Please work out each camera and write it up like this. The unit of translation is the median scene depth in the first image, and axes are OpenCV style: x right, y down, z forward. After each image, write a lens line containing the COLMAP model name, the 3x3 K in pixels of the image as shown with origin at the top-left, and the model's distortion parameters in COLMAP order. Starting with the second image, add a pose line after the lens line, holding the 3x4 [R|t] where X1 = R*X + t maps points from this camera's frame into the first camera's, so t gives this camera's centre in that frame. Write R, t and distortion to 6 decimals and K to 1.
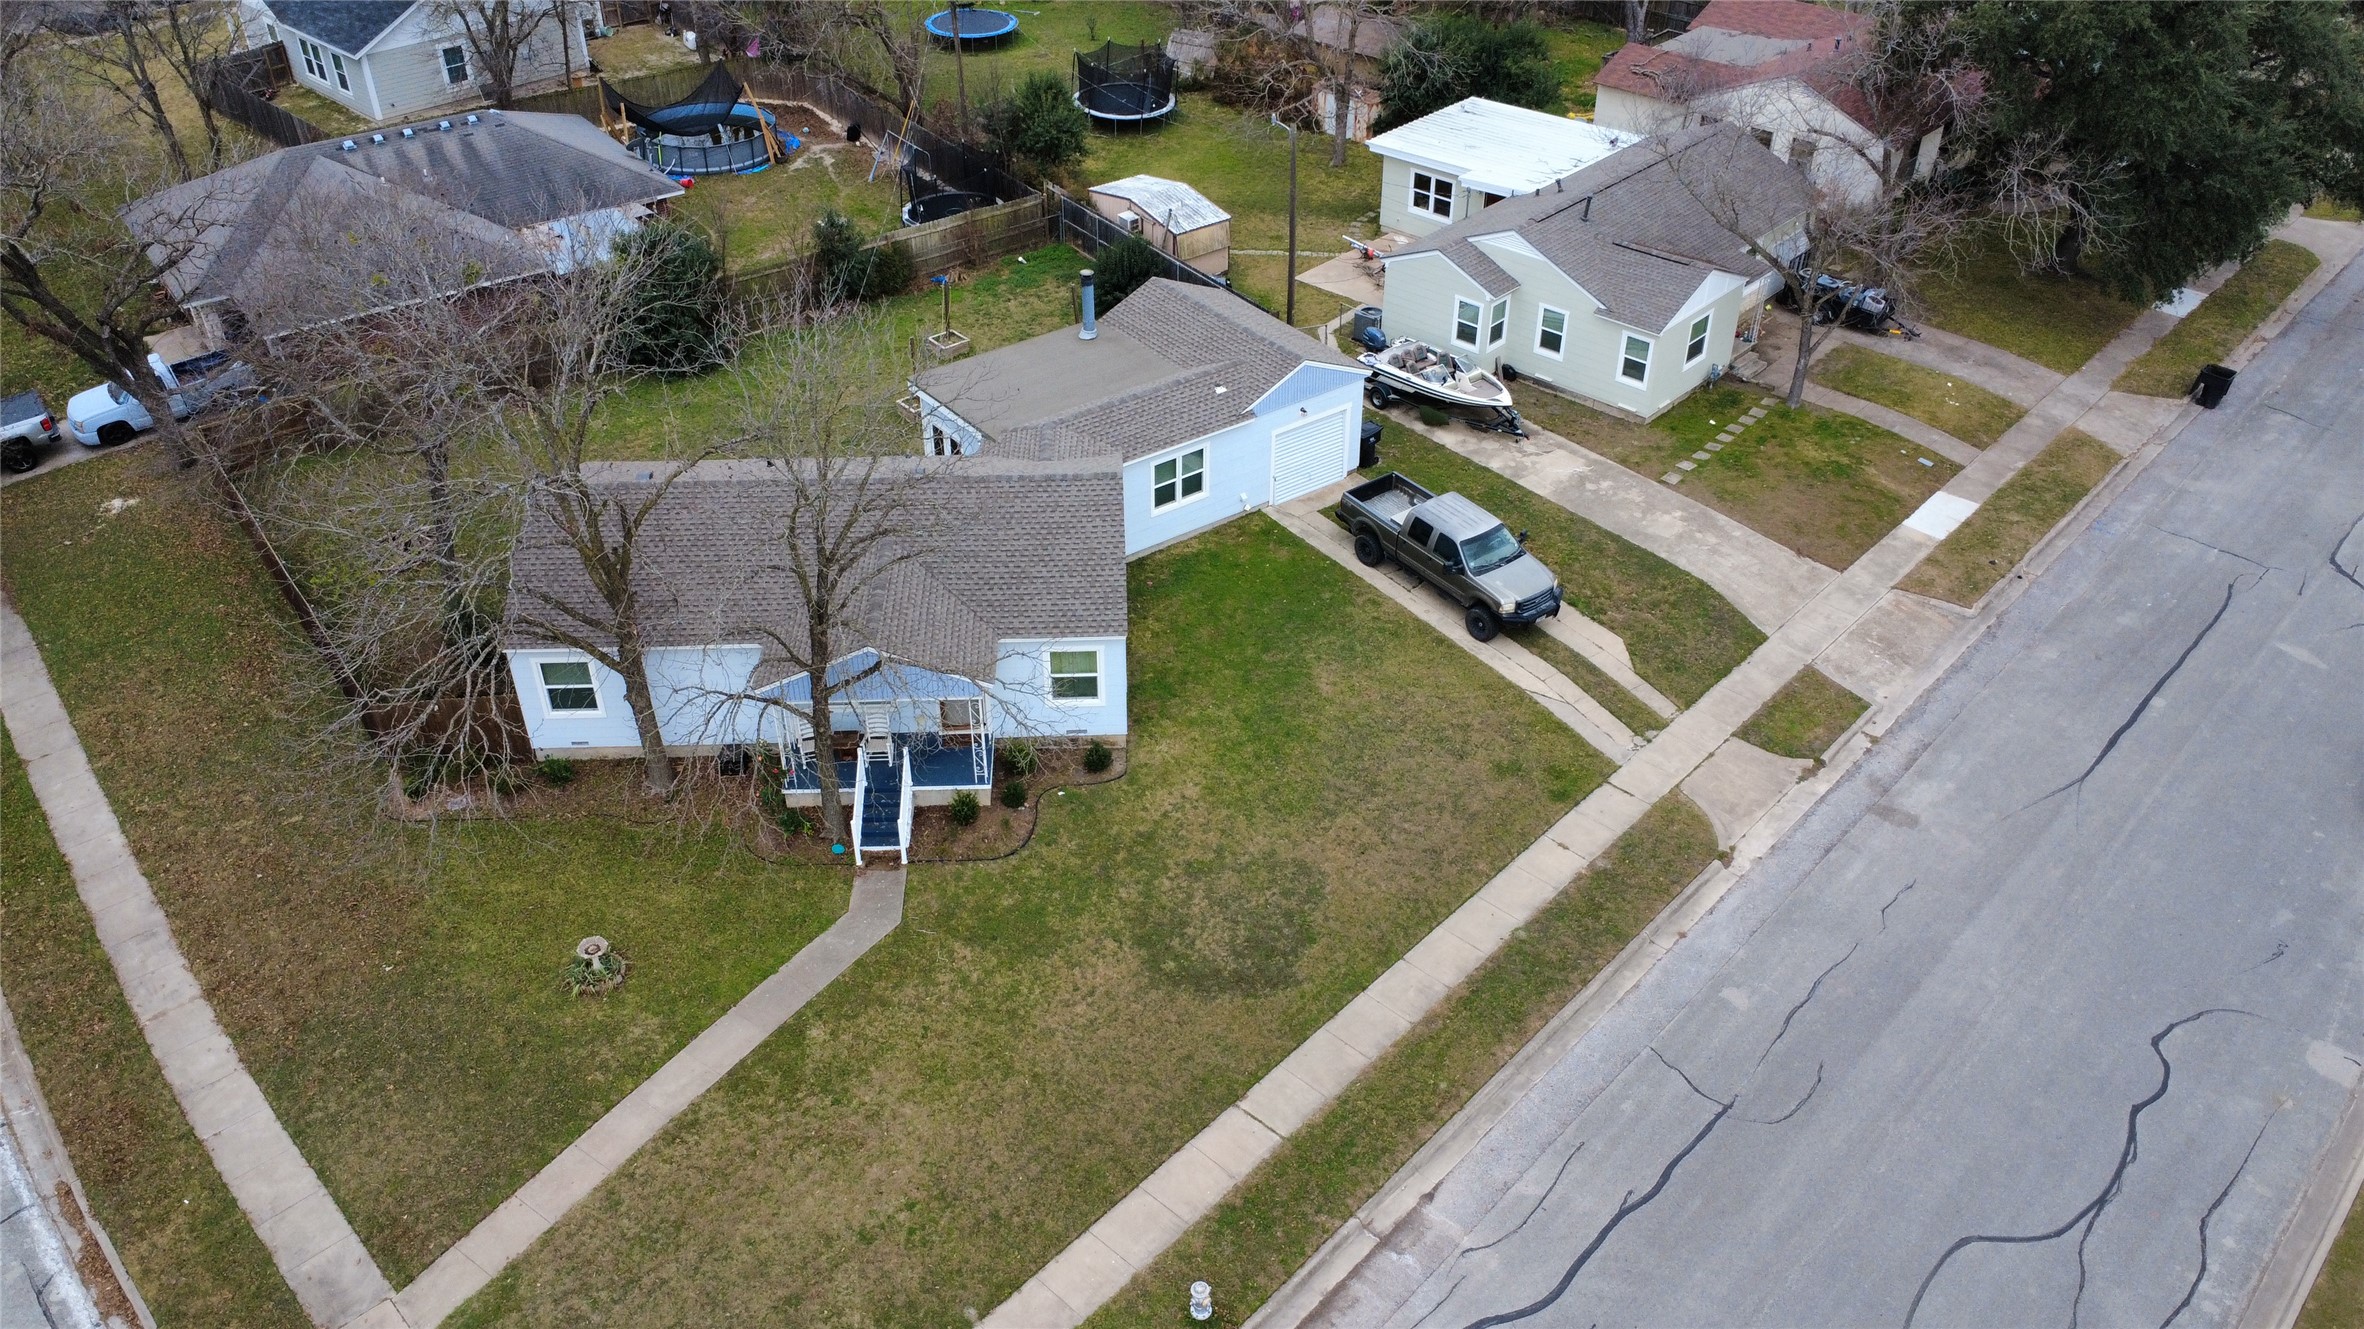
lens RADIAL K [[1783.2, 0, 1182.0], [0, 1783.2, 664.5], [0, 0, 1]] dist [0.005891, -0.004200]
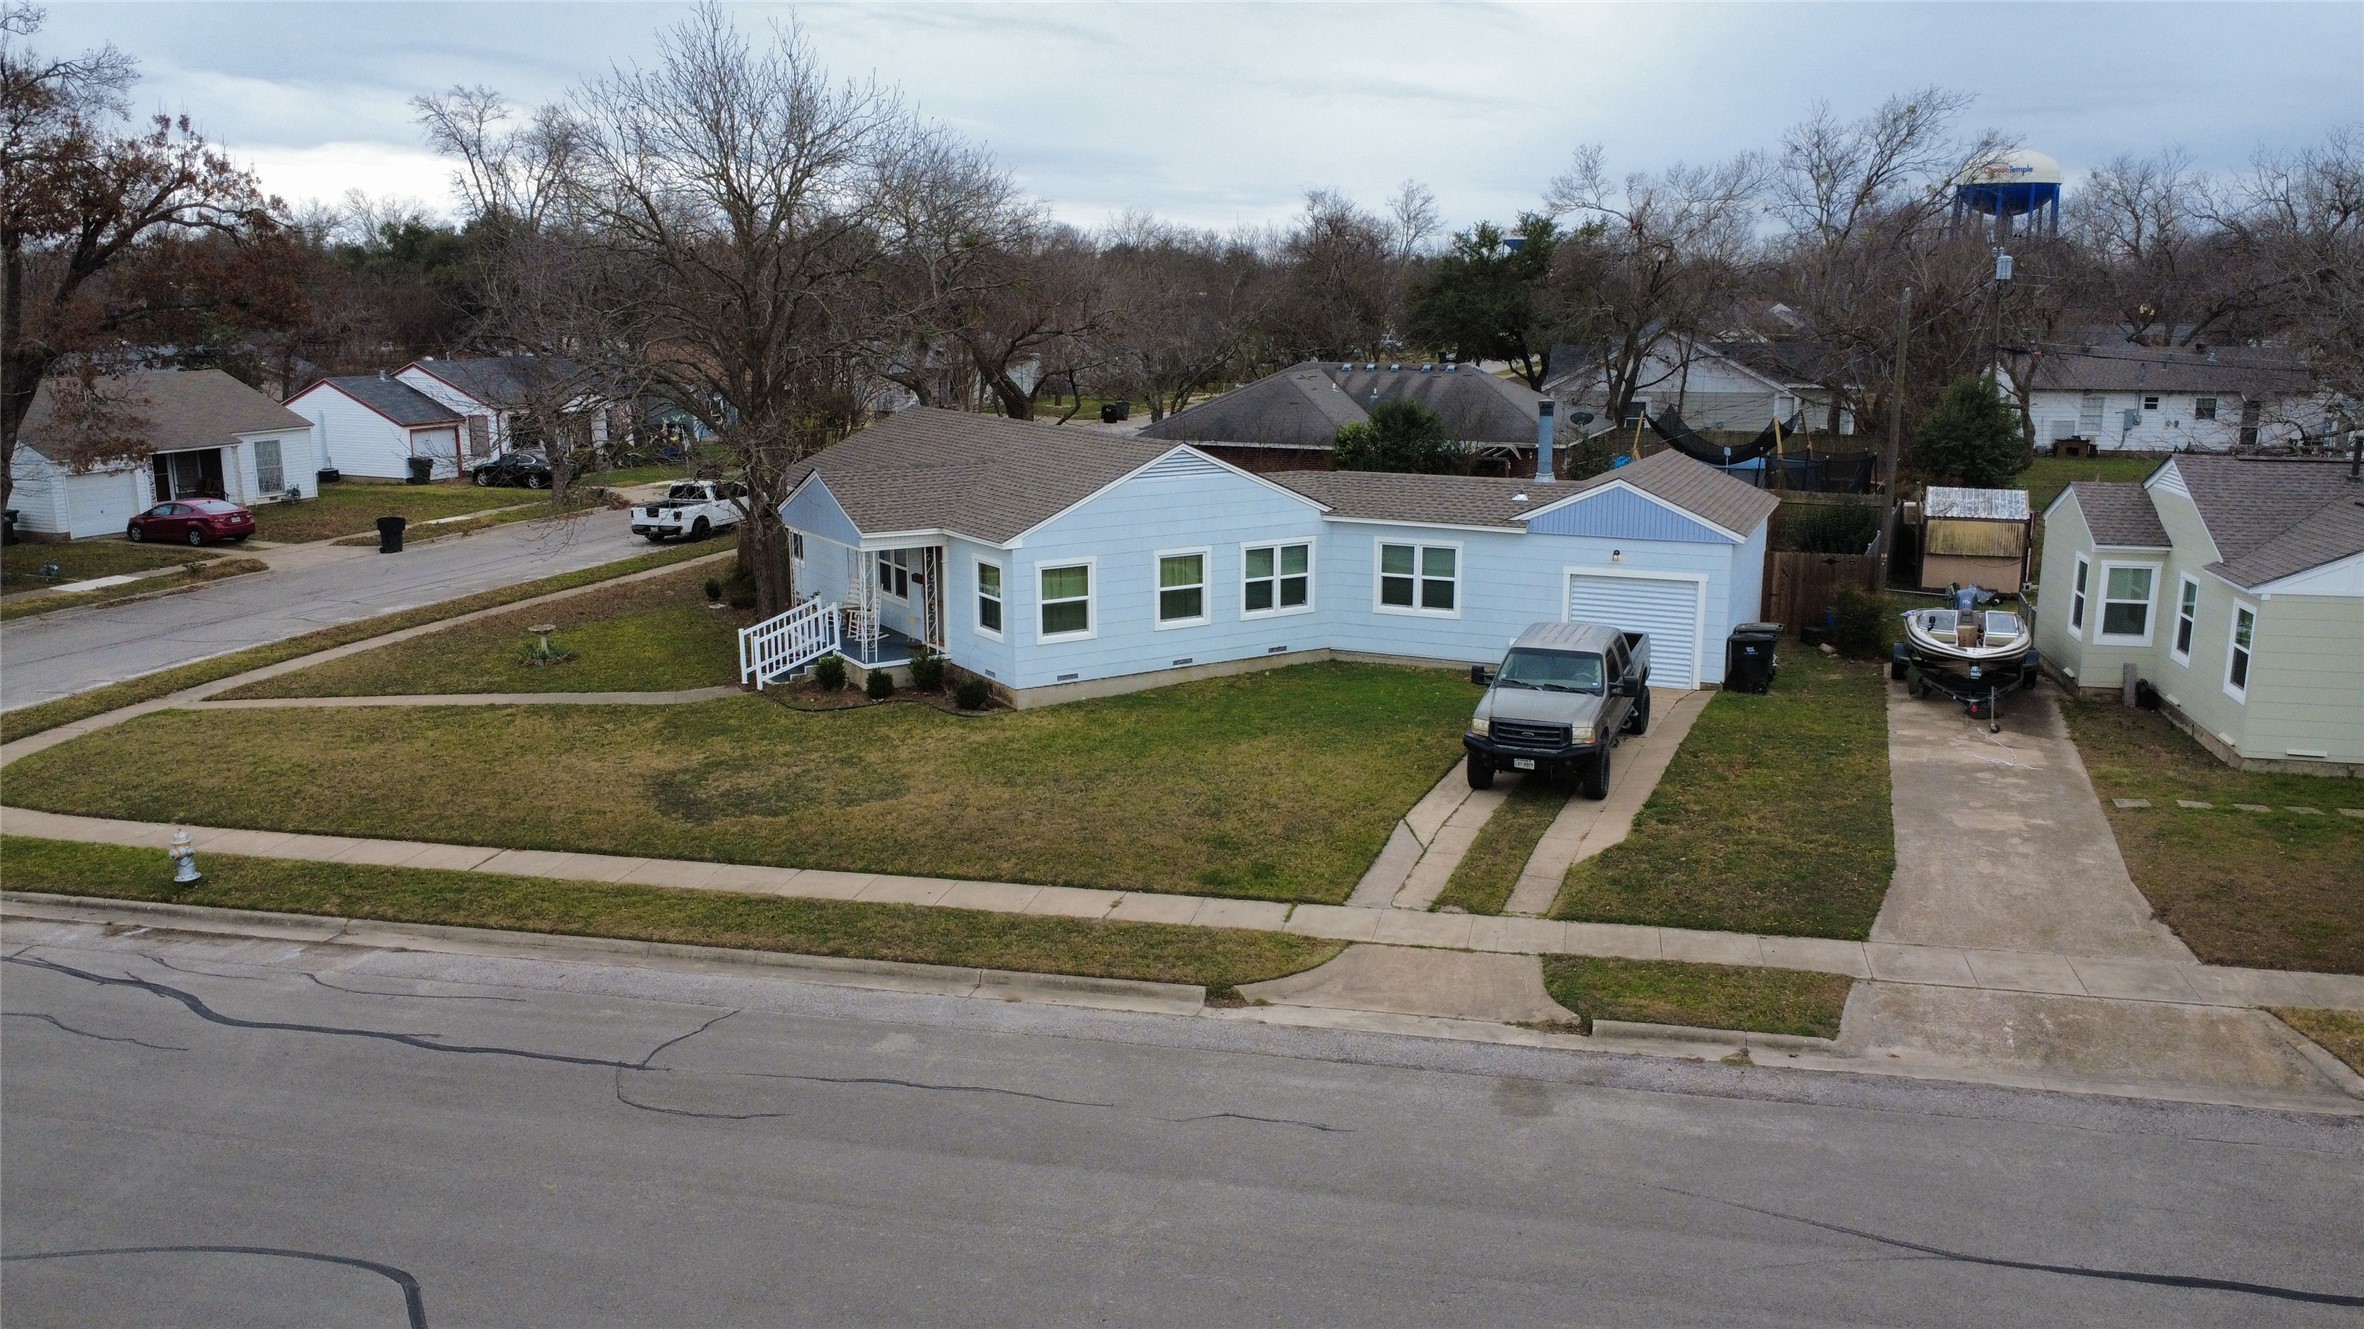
lens RADIAL K [[1783.2, 0, 1182.0], [0, 1783.2, 664.5], [0, 0, 1]] dist [0.005891, -0.004200]
pose [[0.493045, 0.180696, -0.851032, 0.669744], [-0.500762, 0.858851, -0.107760, 0.073595], [0.711438, 0.479295, 0.513938, 0.552283]]
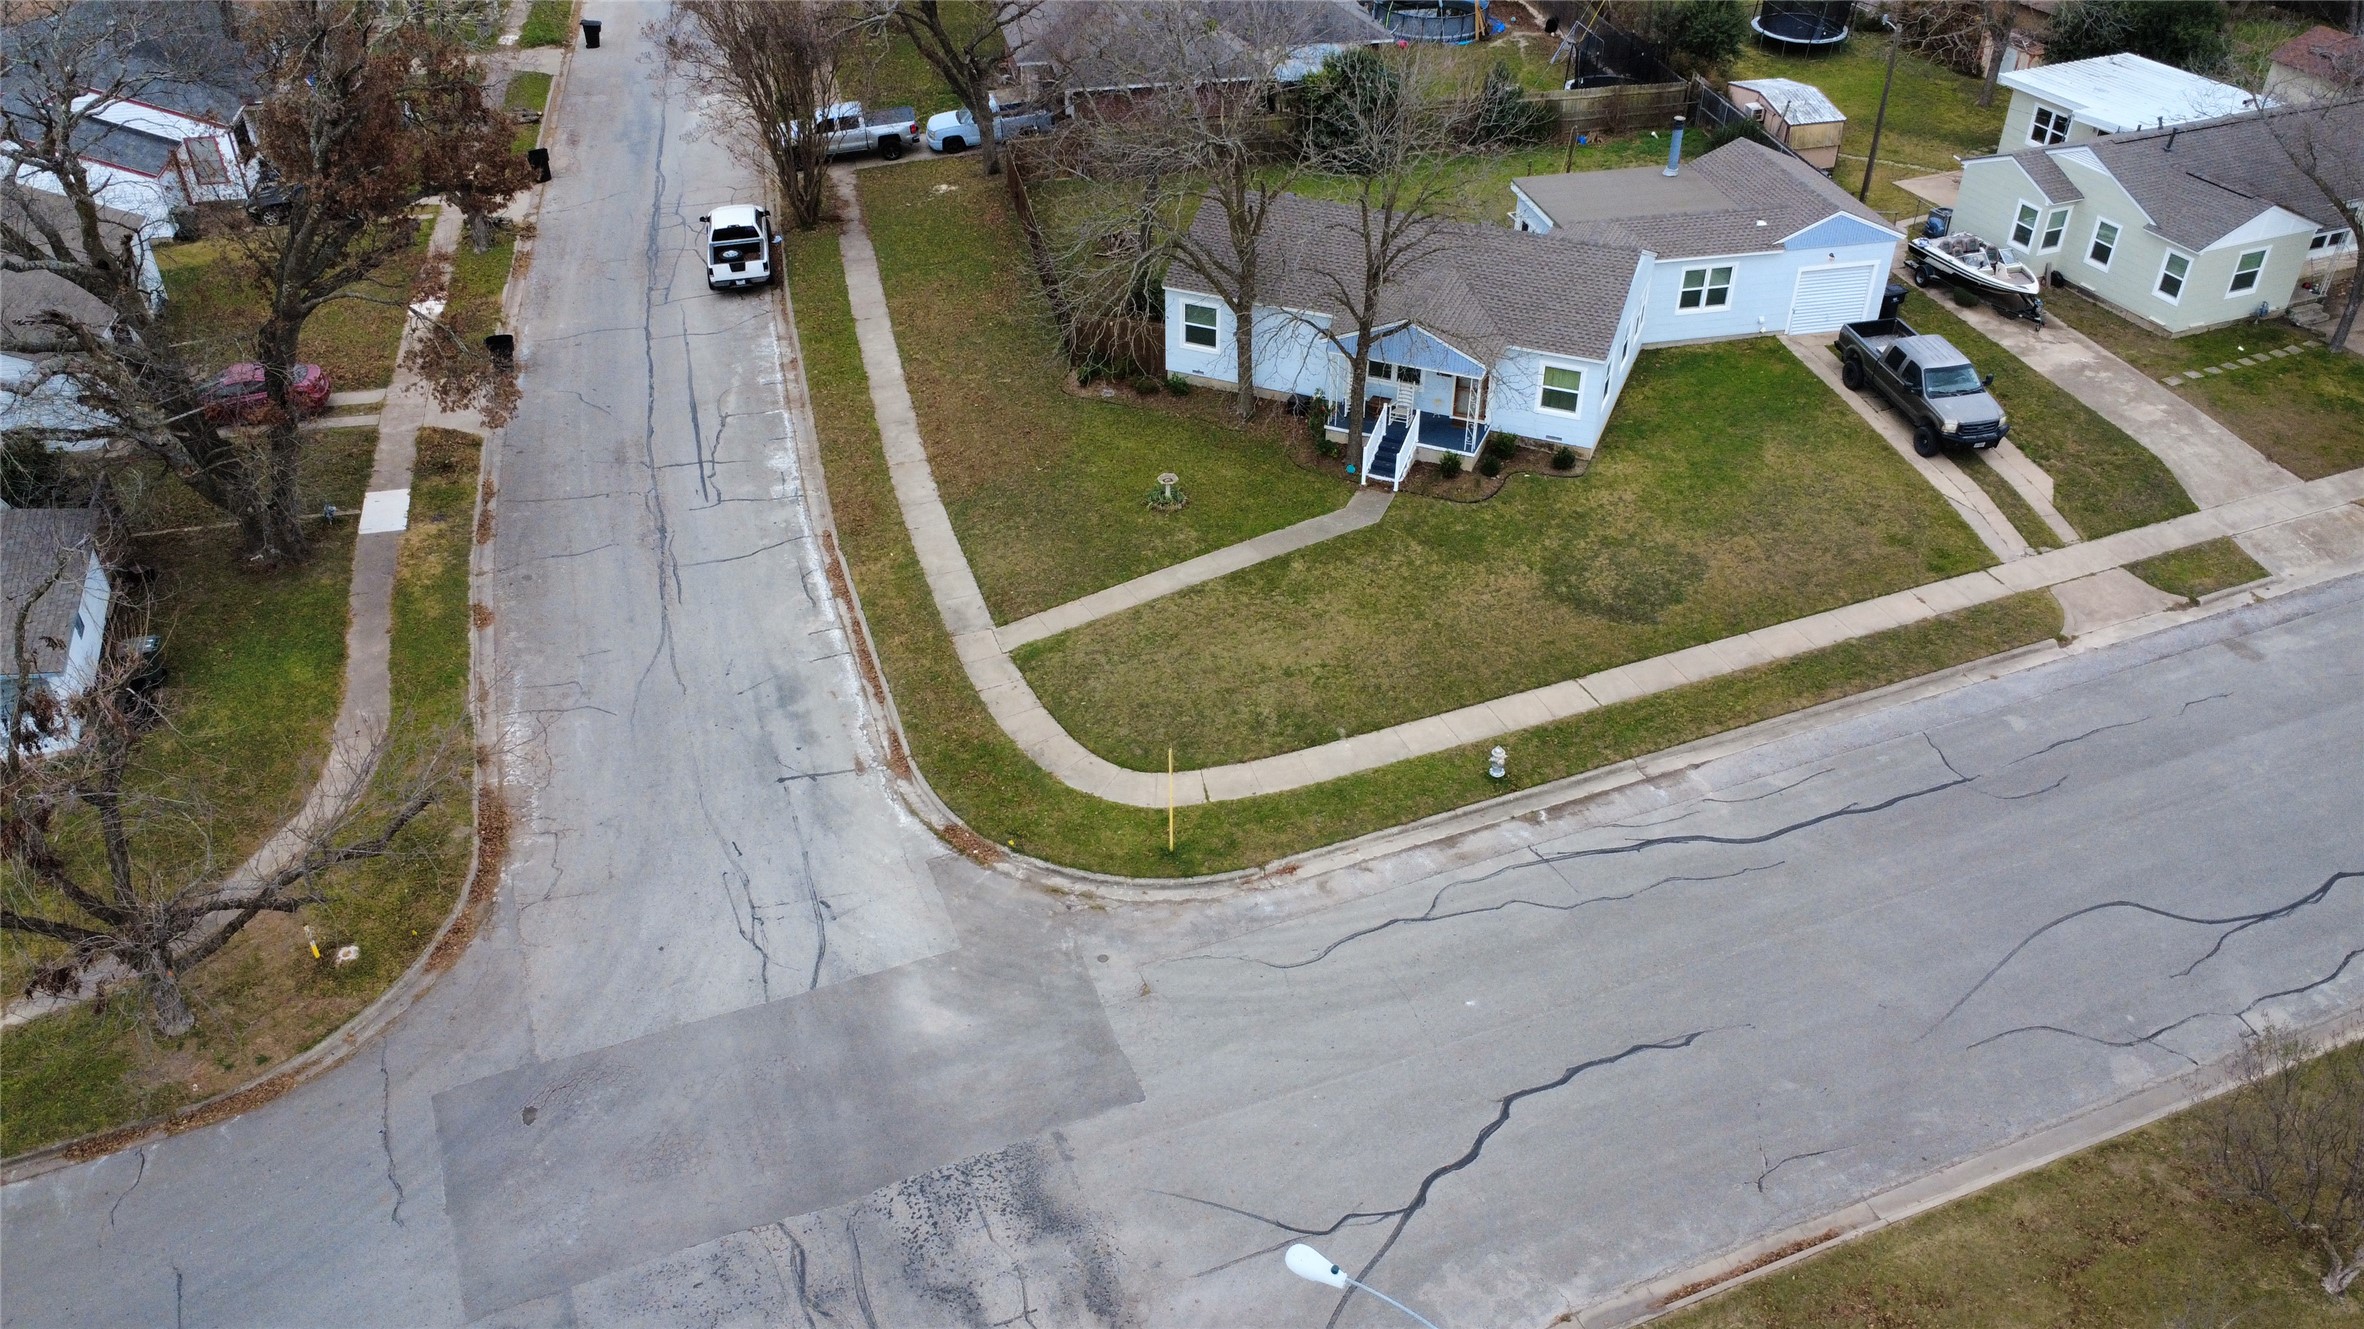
lens RADIAL K [[1783.2, 0, 1182.0], [0, 1783.2, 664.5], [0, 0, 1]] dist [0.005891, -0.004200]
pose [[0.906910, 0.242662, -0.344427, 0.162092], [-0.241906, 0.969214, 0.045886, 0.181629], [0.344959, 0.041704, 0.937691, -0.257842]]
